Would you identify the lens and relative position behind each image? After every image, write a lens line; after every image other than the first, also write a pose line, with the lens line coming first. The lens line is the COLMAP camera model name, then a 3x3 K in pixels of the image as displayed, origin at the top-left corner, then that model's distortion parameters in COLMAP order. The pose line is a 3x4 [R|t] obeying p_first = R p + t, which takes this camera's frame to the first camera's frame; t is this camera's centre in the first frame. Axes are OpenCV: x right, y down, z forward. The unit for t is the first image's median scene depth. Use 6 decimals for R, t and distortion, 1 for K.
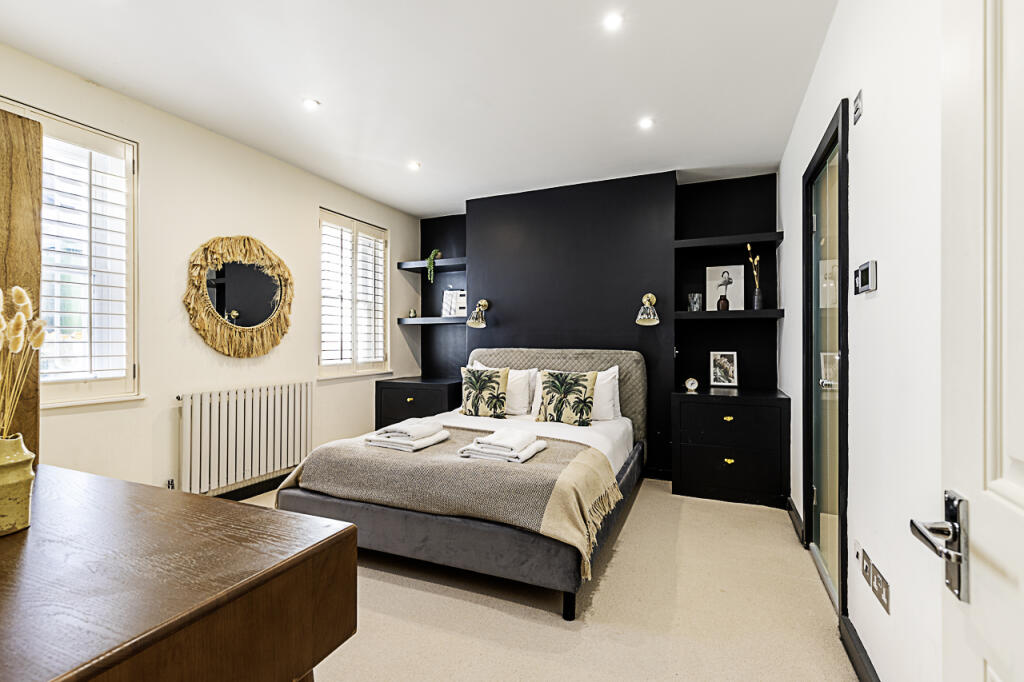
lens RADIAL K [[469.0, 0, 510.5], [0, 469.0, 341.9], [0, 0, 1]] dist [0.010152, -0.001682]
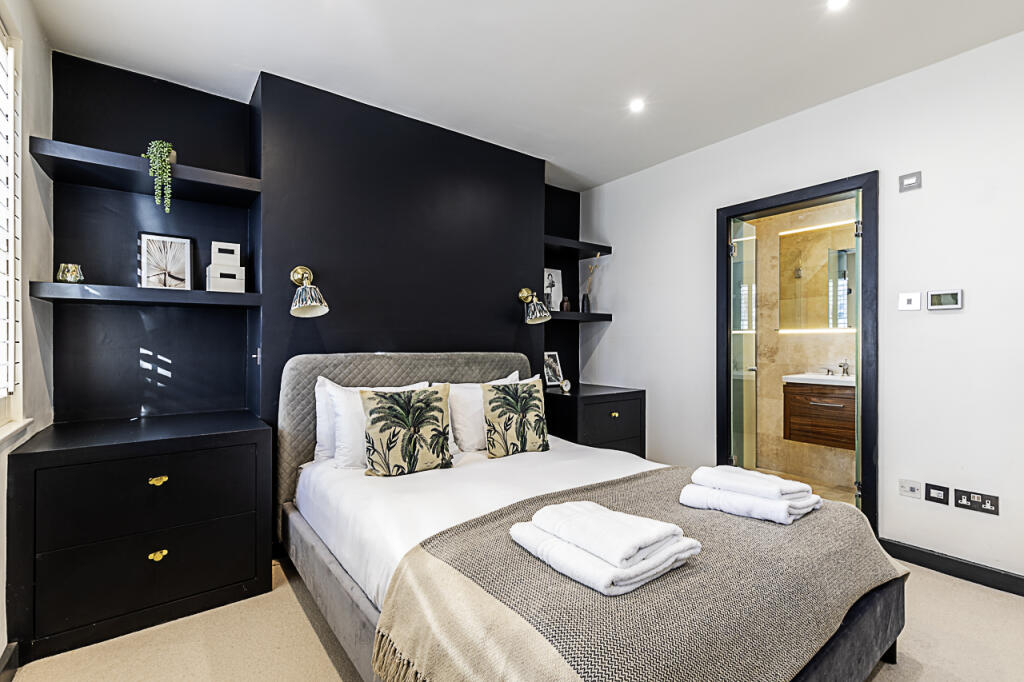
lens RADIAL K [[469.0, 0, 517.8], [0, 469.0, 338.5], [0, 0, 1]] dist [0.010152, -0.001682]
pose [[0.478514, 0.006566, 0.878055, -0.510757], [-0.000829, 0.999975, -0.007026, -0.001005], [-0.878080, 0.002634, 0.478508, 0.614593]]
